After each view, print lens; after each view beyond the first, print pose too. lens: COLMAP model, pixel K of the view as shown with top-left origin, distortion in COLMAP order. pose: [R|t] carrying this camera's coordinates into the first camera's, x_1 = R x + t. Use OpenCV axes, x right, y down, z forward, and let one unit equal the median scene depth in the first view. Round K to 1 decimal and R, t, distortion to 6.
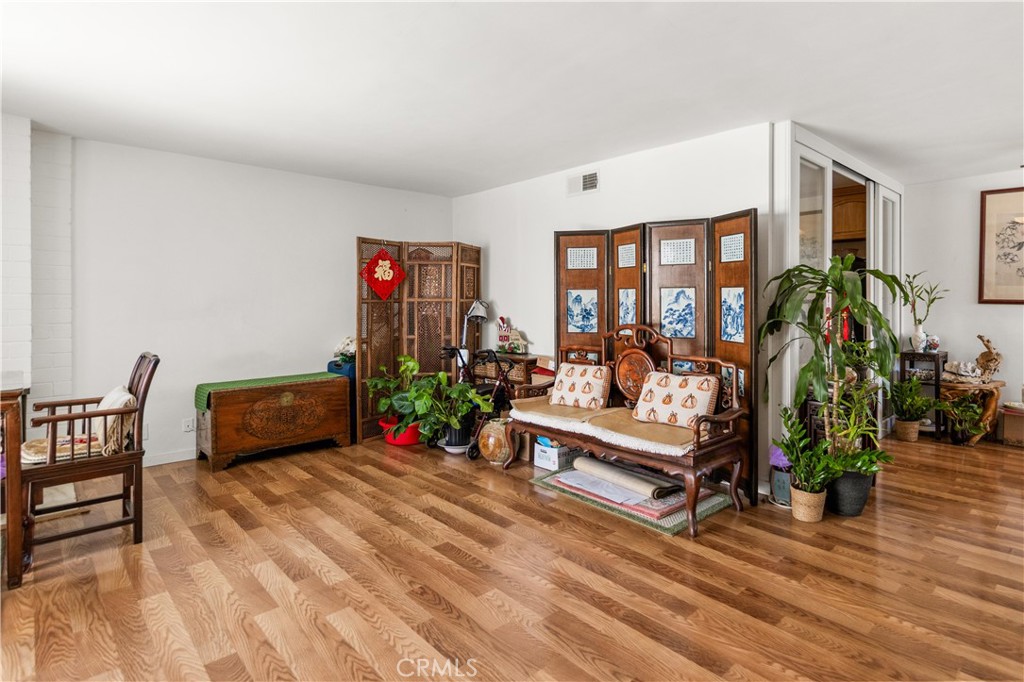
lens RADIAL K [[543.1, 0, 510.5], [0, 543.1, 301.4], [0, 0, 1]] dist [-0.000876, -0.000063]
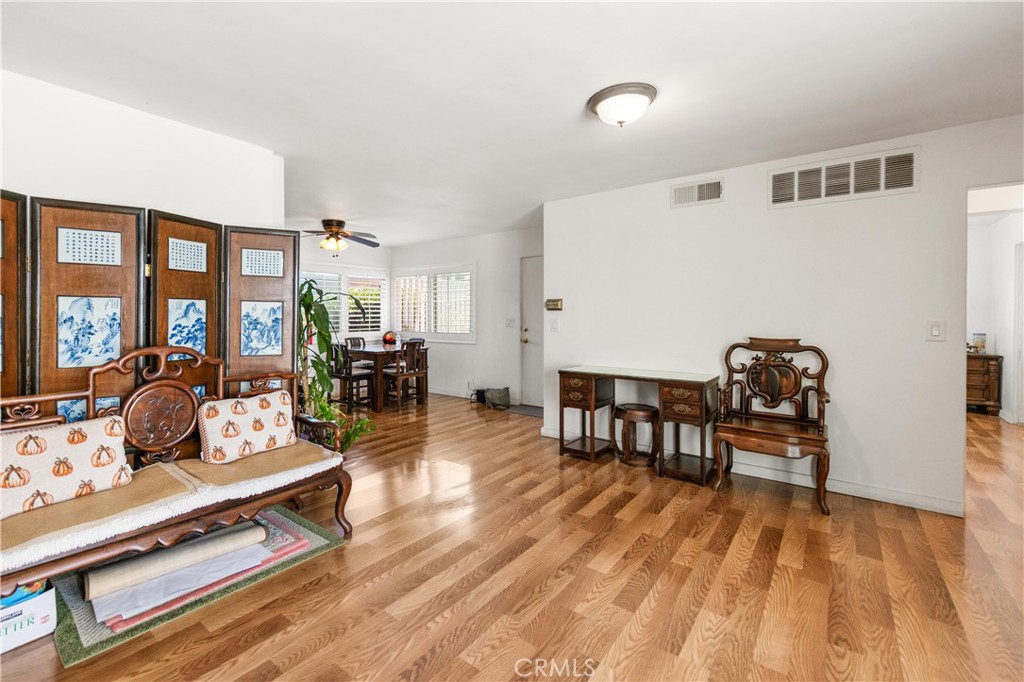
lens RADIAL K [[425.6, 0, 510.4], [0, 425.6, 313.7], [0, 0, 1]] dist [0.023477, 0.000058]
pose [[-0.182286, -0.003654, 0.983239, -0.462155], [-0.008846, 0.999959, 0.002076, -0.009387], [-0.983206, -0.008319, -0.182311, 0.681085]]
